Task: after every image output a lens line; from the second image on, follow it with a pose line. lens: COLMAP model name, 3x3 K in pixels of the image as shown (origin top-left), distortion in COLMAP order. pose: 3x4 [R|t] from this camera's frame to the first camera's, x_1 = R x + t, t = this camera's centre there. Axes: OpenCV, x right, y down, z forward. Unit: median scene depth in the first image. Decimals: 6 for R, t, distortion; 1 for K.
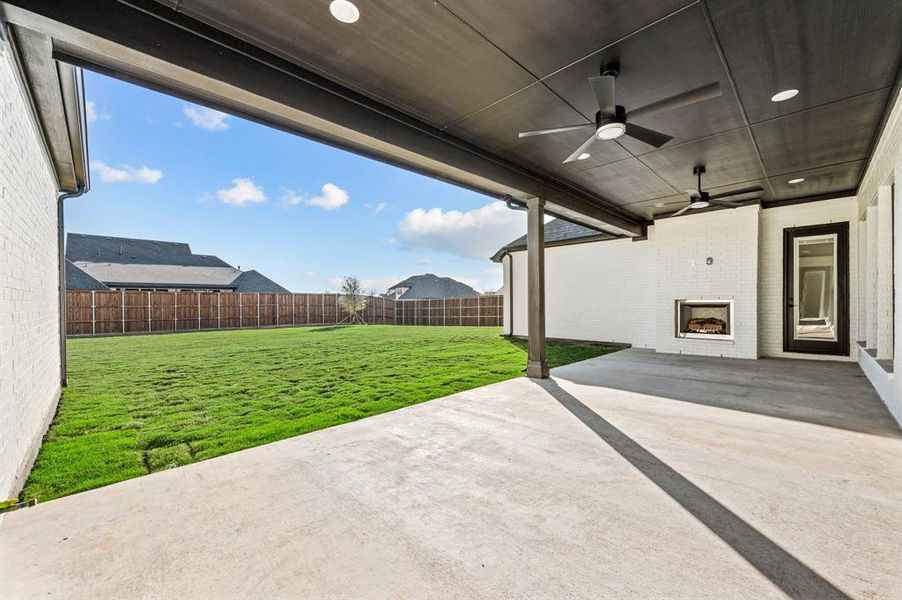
lens RADIAL K [[356.0, 0, 451.0], [0, 356.0, 300.9], [0, 0, 1]] dist [-0.002386, -0.000063]
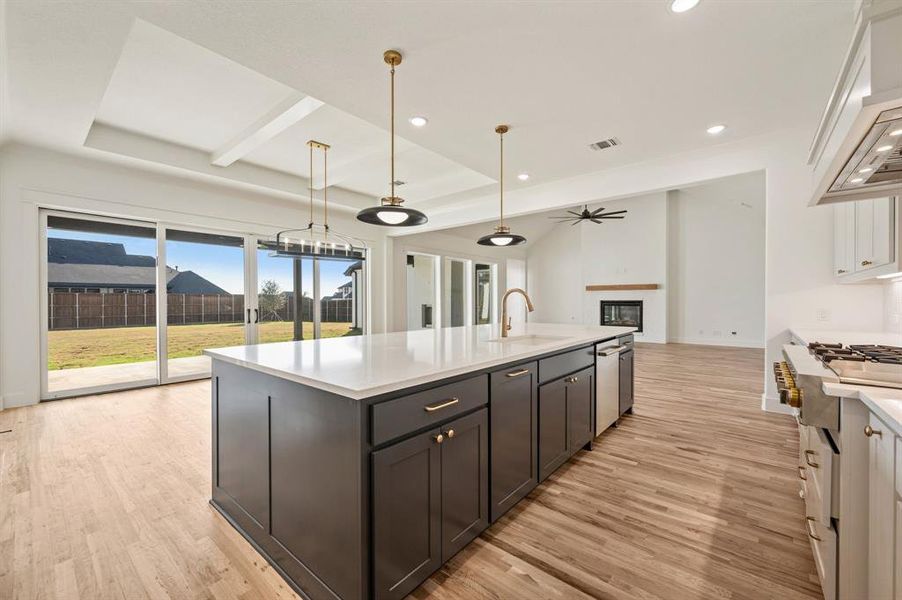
lens RADIAL K [[356.0, 0, 456.4], [0, 356.0, 301.3], [0, 0, 1]] dist [-0.002386, -0.000063]
pose [[0.995105, 0.006887, 0.098584, 0.180526], [-0.007400, 0.999961, 0.004837, -0.008407], [-0.098547, -0.005543, 0.995117, -0.187906]]
